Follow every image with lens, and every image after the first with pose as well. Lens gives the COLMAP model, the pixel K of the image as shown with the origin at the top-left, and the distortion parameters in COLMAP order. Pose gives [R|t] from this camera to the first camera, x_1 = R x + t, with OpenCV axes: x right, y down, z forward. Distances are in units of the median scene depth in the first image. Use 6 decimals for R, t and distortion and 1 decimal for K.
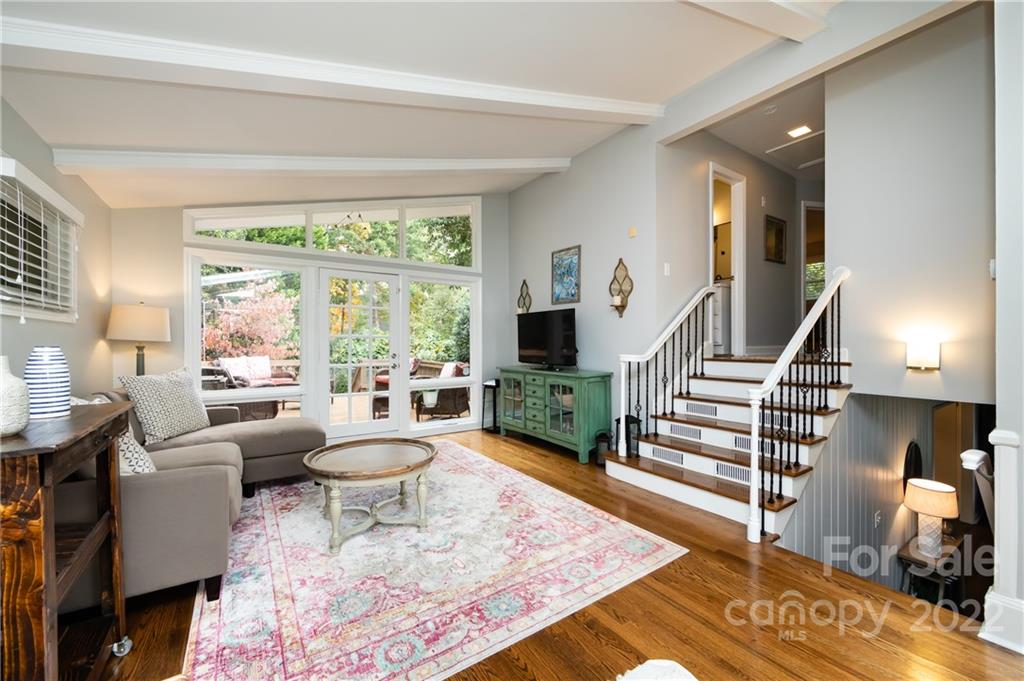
lens RADIAL K [[405.2, 0, 514.2], [0, 405.2, 343.8], [0, 0, 1]] dist [0.000694, 0.000064]
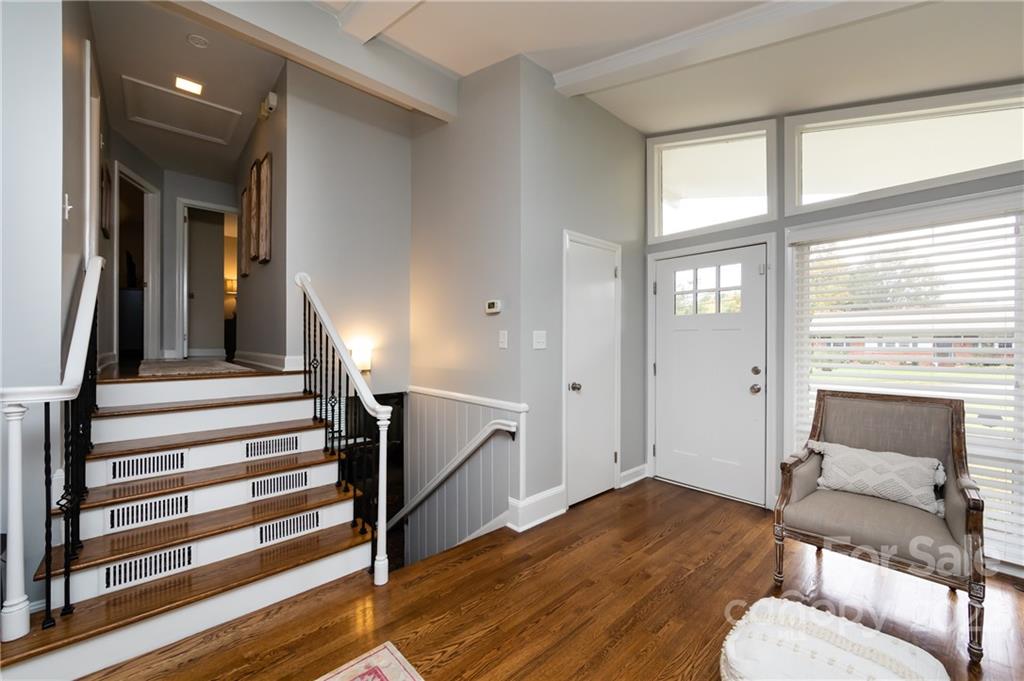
lens RADIAL K [[405.2, 0, 514.5], [0, 405.2, 345.2], [0, 0, 1]] dist [0.000694, 0.000064]
pose [[-0.145331, 0.003857, 0.989376, -0.230053], [0.001829, 0.999992, -0.003629, -0.013087], [-0.989381, 0.001282, -0.145337, 0.632622]]
